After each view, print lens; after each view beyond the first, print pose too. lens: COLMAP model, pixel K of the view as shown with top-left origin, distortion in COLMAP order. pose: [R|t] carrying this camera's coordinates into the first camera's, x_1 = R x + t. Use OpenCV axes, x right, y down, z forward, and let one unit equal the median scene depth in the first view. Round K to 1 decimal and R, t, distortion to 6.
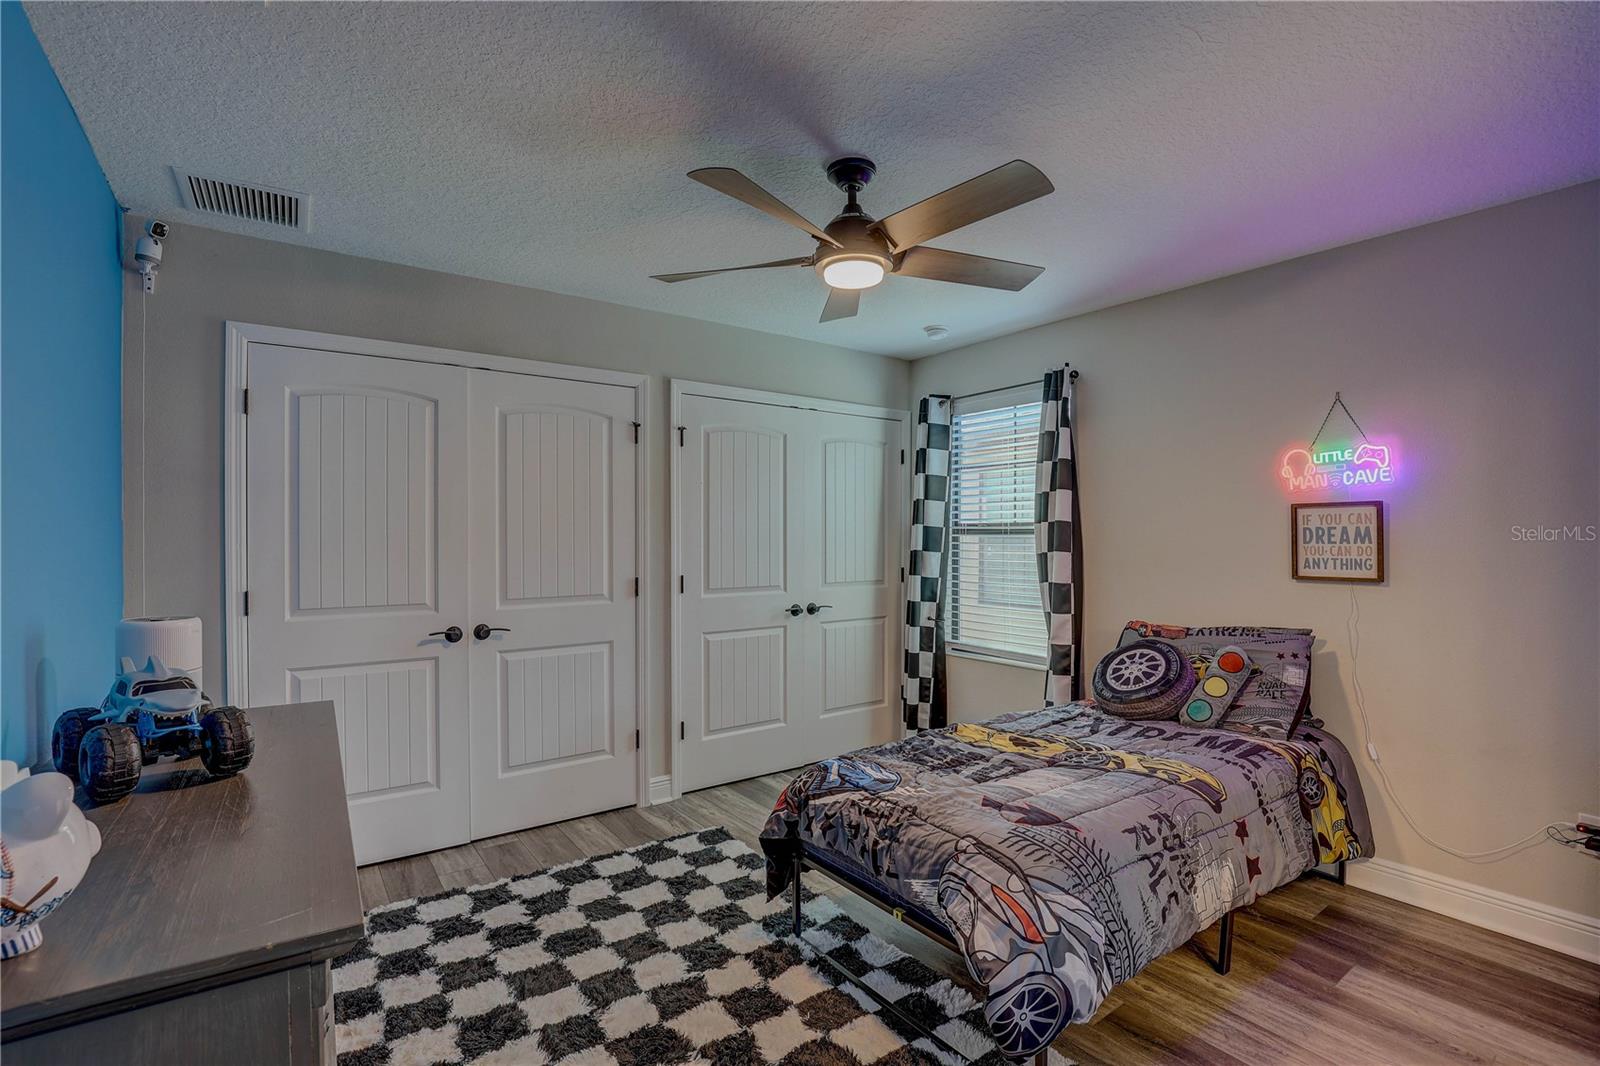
lens RADIAL K [[735.3, 0, 801.7], [0, 735.3, 537.7], [0, 0, 1]] dist [-0.028463, 0.001767]
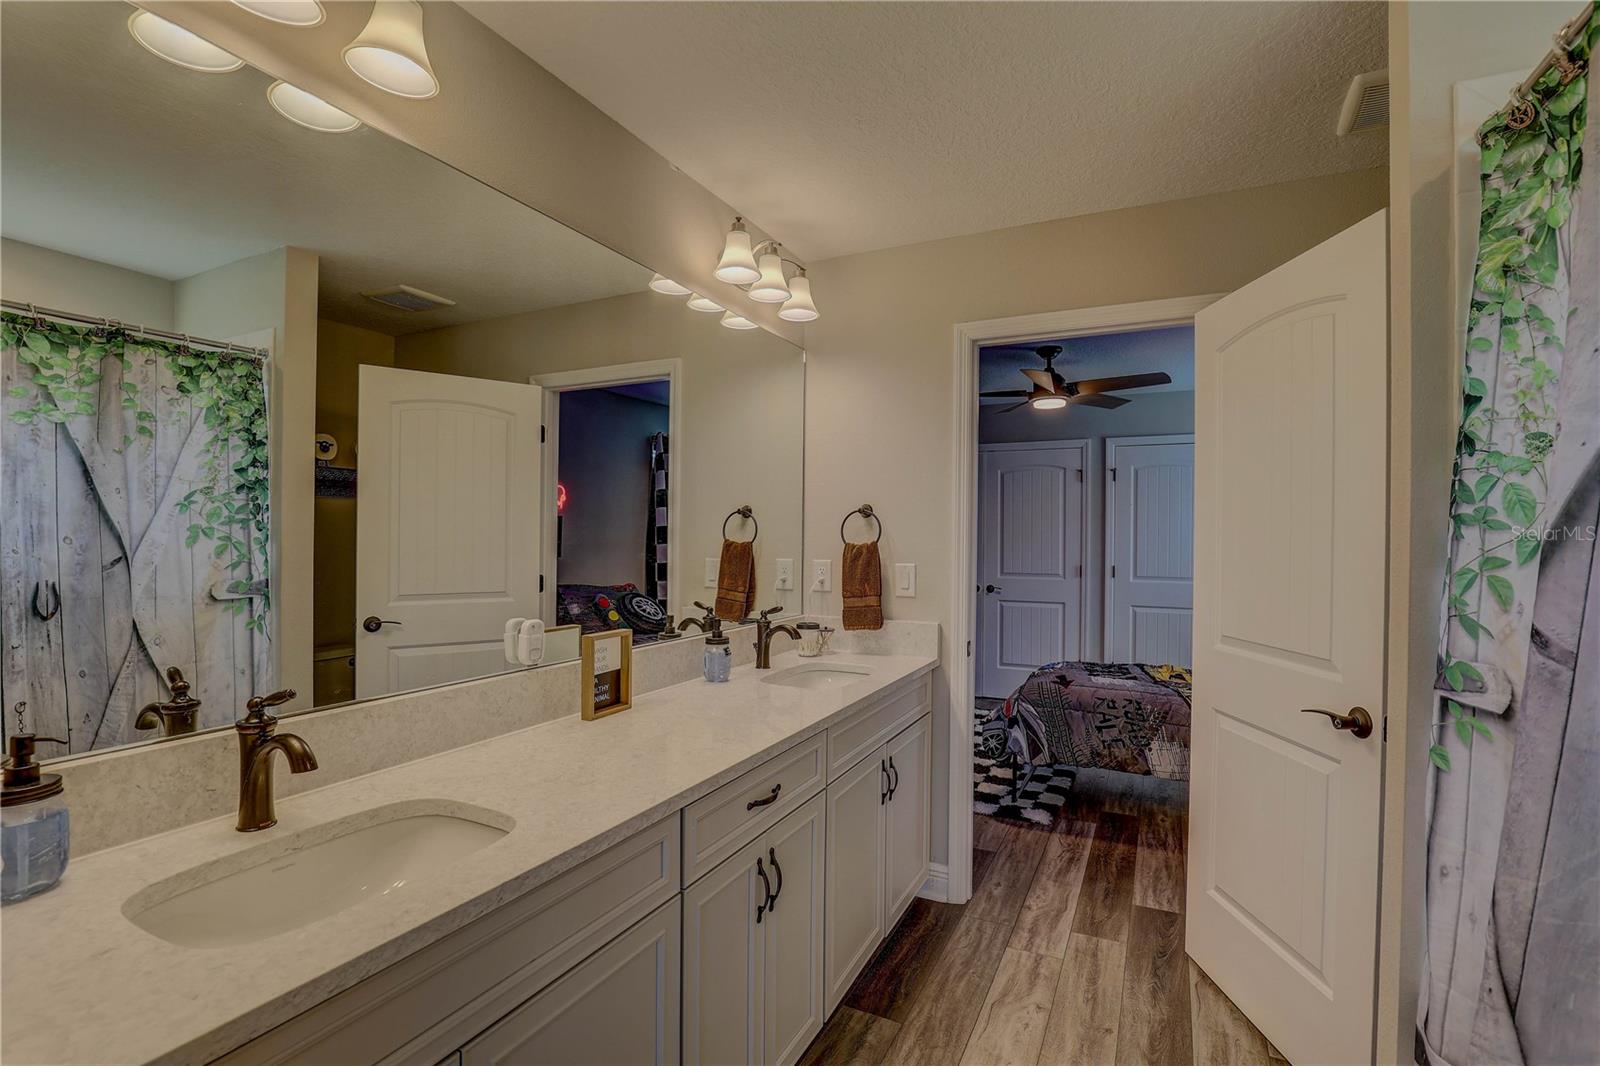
lens RADIAL K [[735.3, 0, 795.5], [0, 735.3, 533.3], [0, 0, 1]] dist [-0.028463, 0.001767]
pose [[0.468950, 0.010188, -0.883166, 1.166981], [-0.012752, 0.999907, 0.004764, -0.020301], [0.883133, 0.009029, 0.469036, -0.395833]]
